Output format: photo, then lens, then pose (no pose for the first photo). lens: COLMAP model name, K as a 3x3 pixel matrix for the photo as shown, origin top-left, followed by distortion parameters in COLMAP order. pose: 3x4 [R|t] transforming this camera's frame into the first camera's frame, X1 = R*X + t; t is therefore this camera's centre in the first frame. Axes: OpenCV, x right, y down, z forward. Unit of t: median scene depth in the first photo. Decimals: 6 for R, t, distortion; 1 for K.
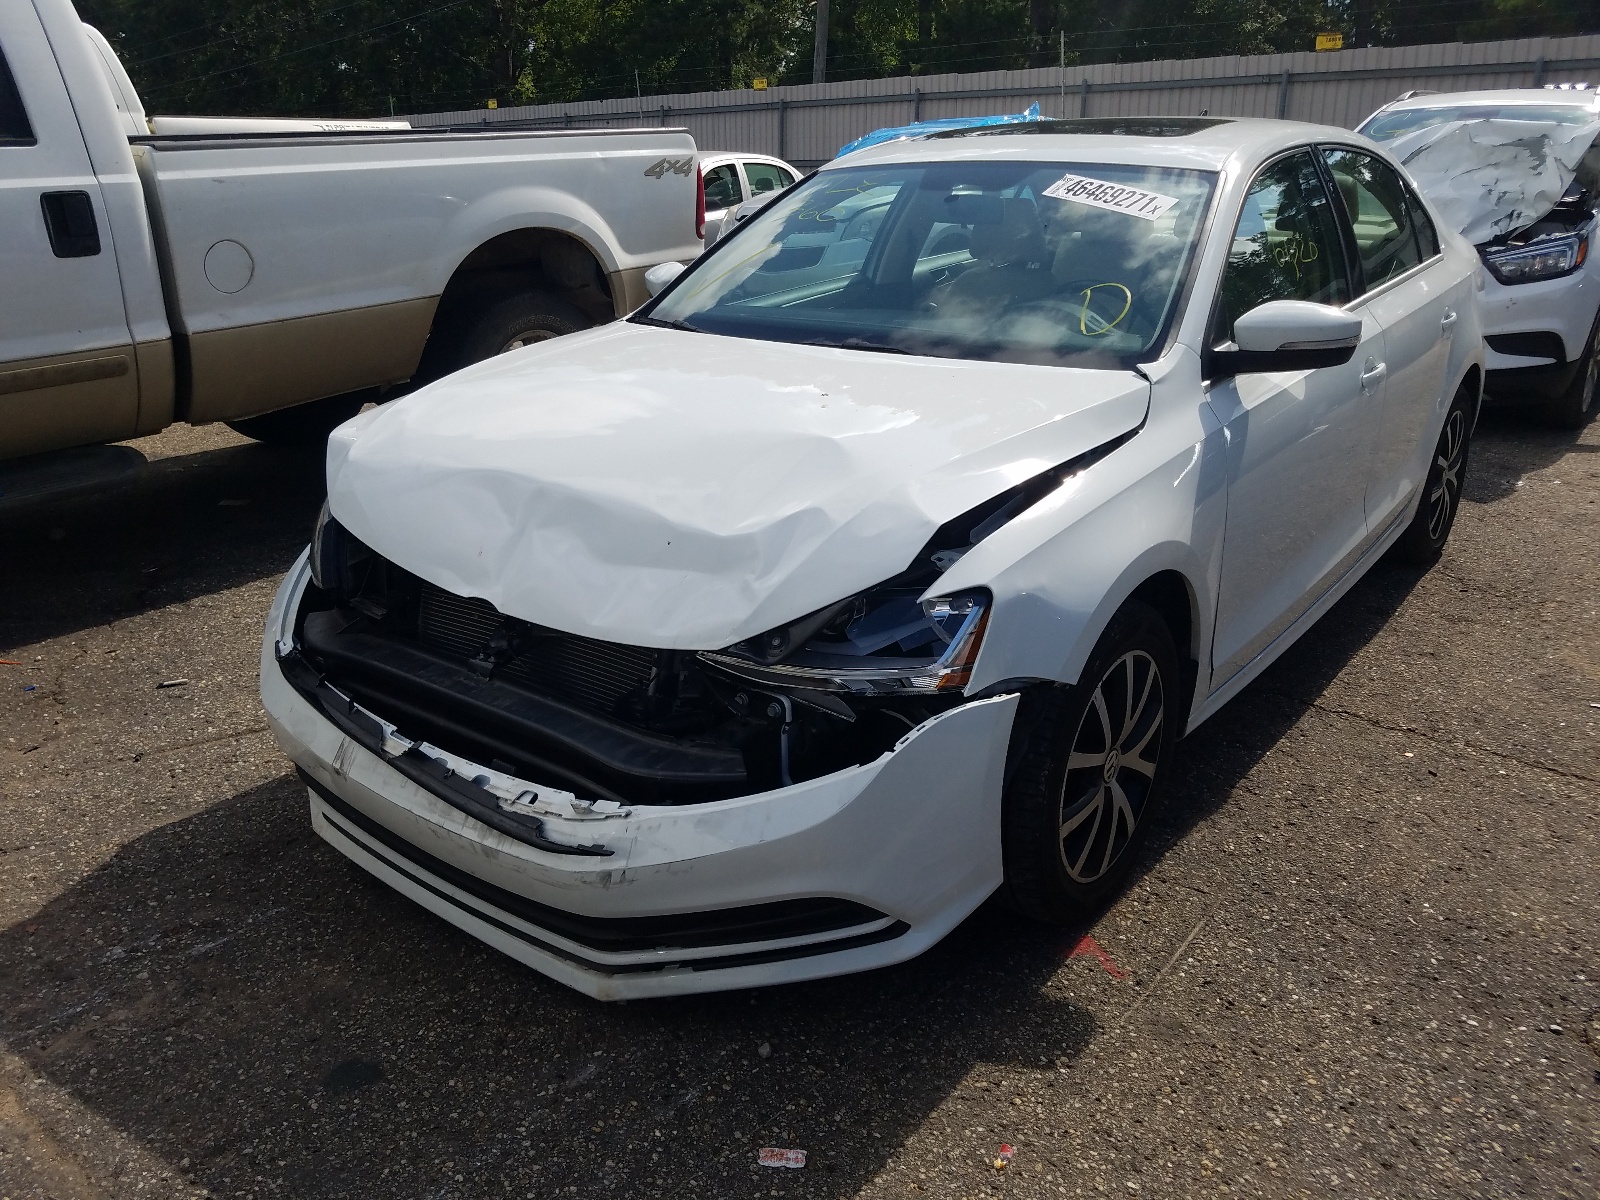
lens RADIAL K [[1222.8, 0, 800.0], [0, 1222.8, 600.0], [0, 0, 1]] dist [0.023278, -0.000609]
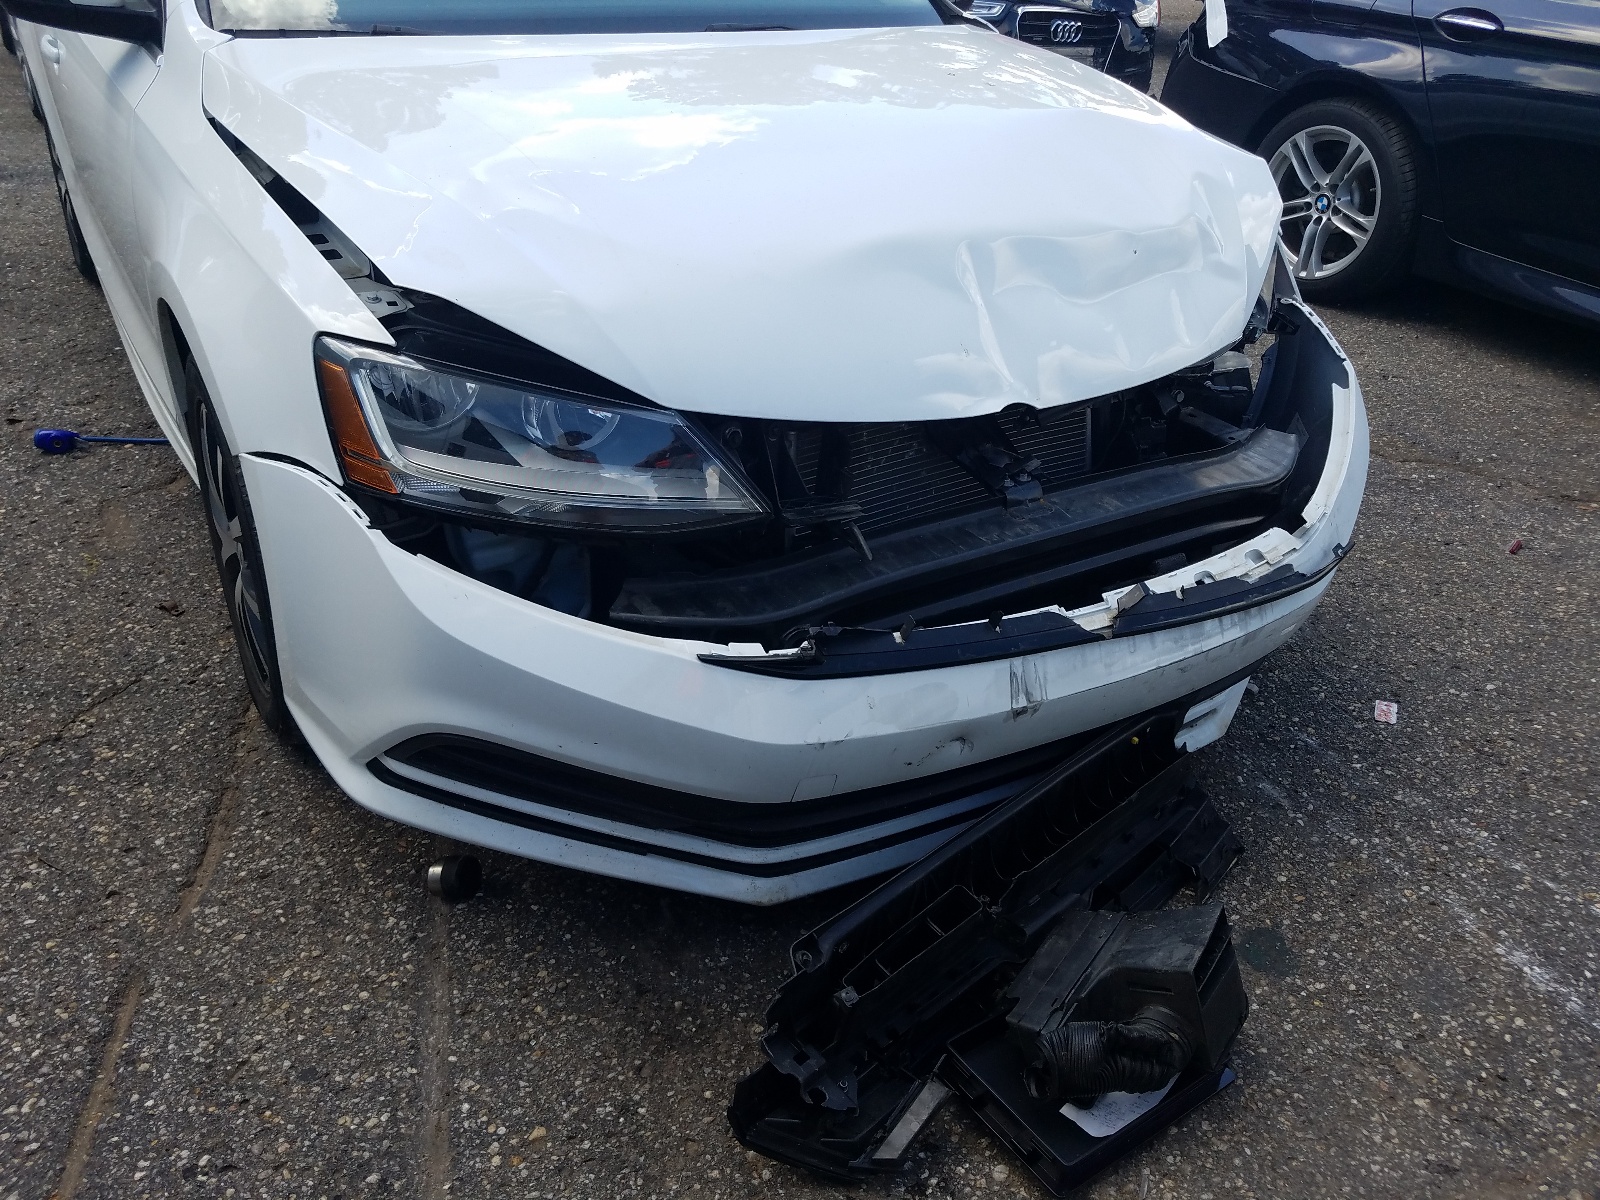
lens RADIAL K [[1249.7, 0, 769.3], [0, 1249.7, 598.5], [0, 0, 1]] dist [-0.007031, 0.005772]
pose [[0.358622, -0.447218, 0.819382, -0.968675], [0.267166, 0.890223, 0.368952, -0.206873], [-0.894434, 0.086597, 0.438735, 0.824501]]
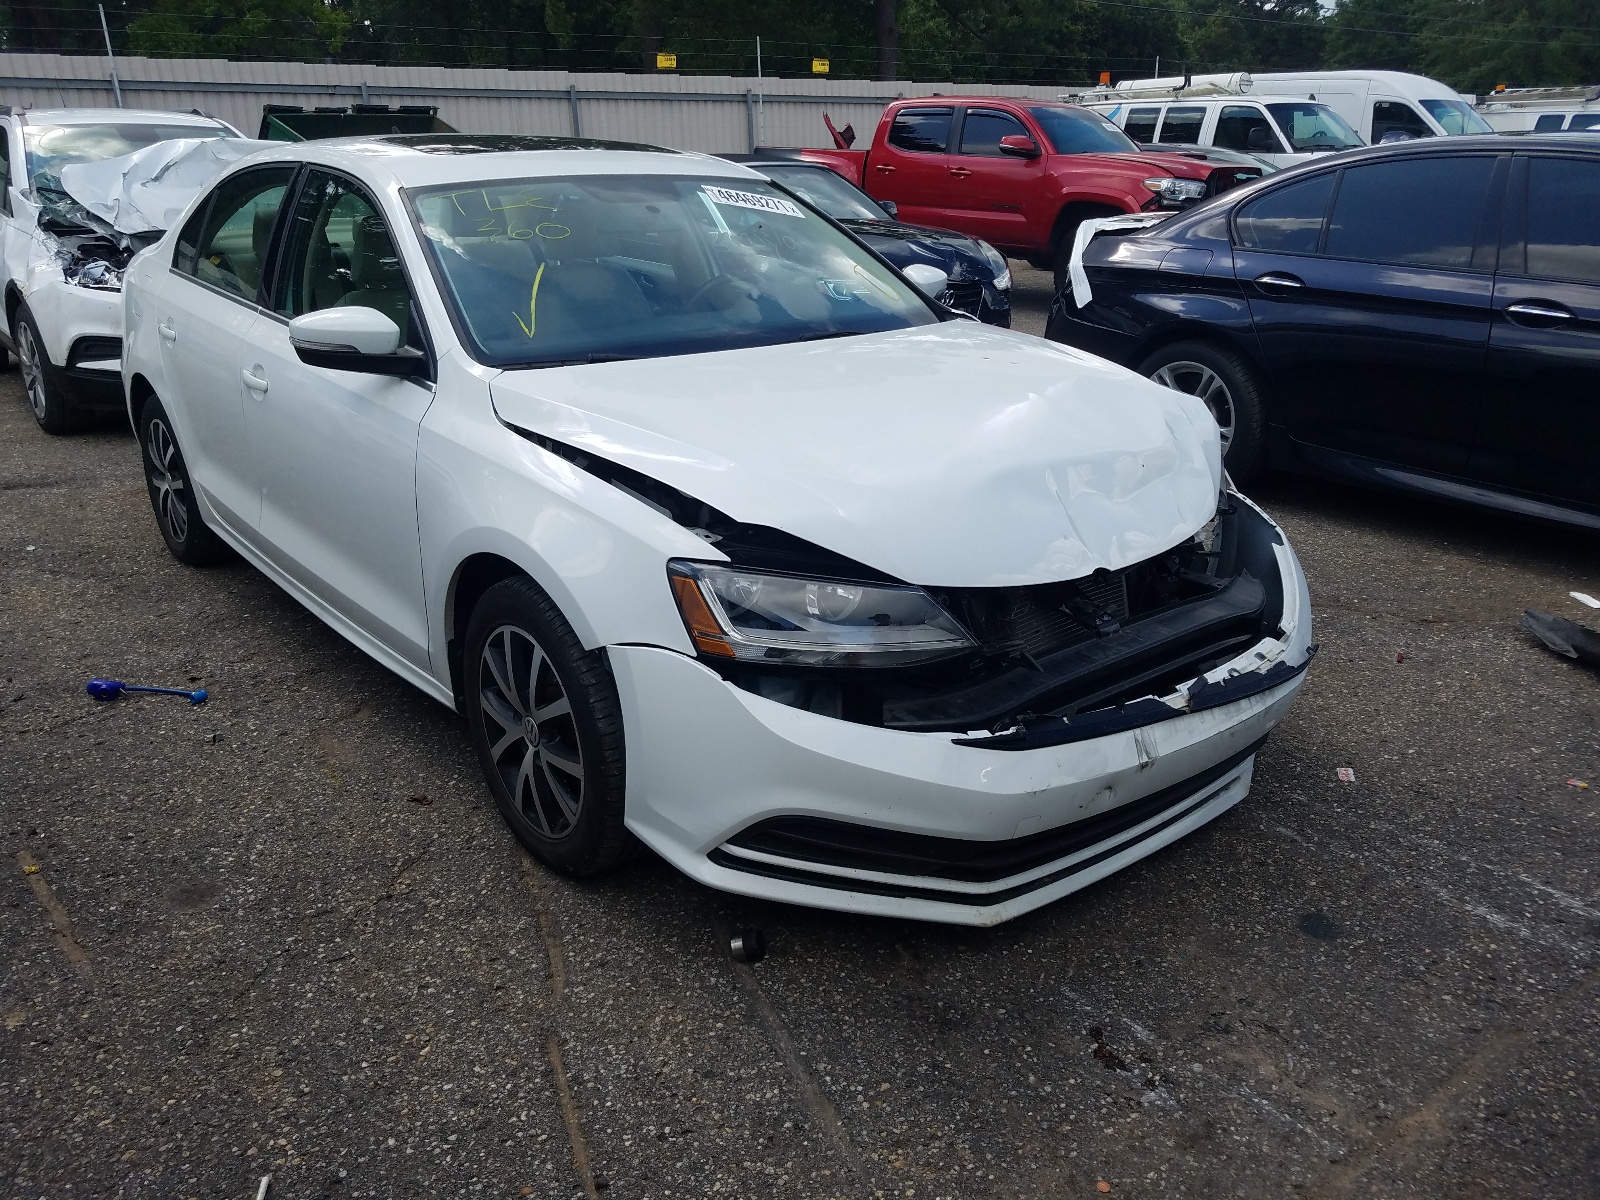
lens RADIAL K [[1210.2, 0, 800.0], [0, 1210.2, 600.0], [0, 0, 1]] dist [-0.001865, 0.001572]
pose [[0.222381, -0.318838, 0.921352, -1.324733], [0.326113, 0.914907, 0.237896, -0.316506], [-0.918802, 0.247561, 0.307436, 0.928873]]
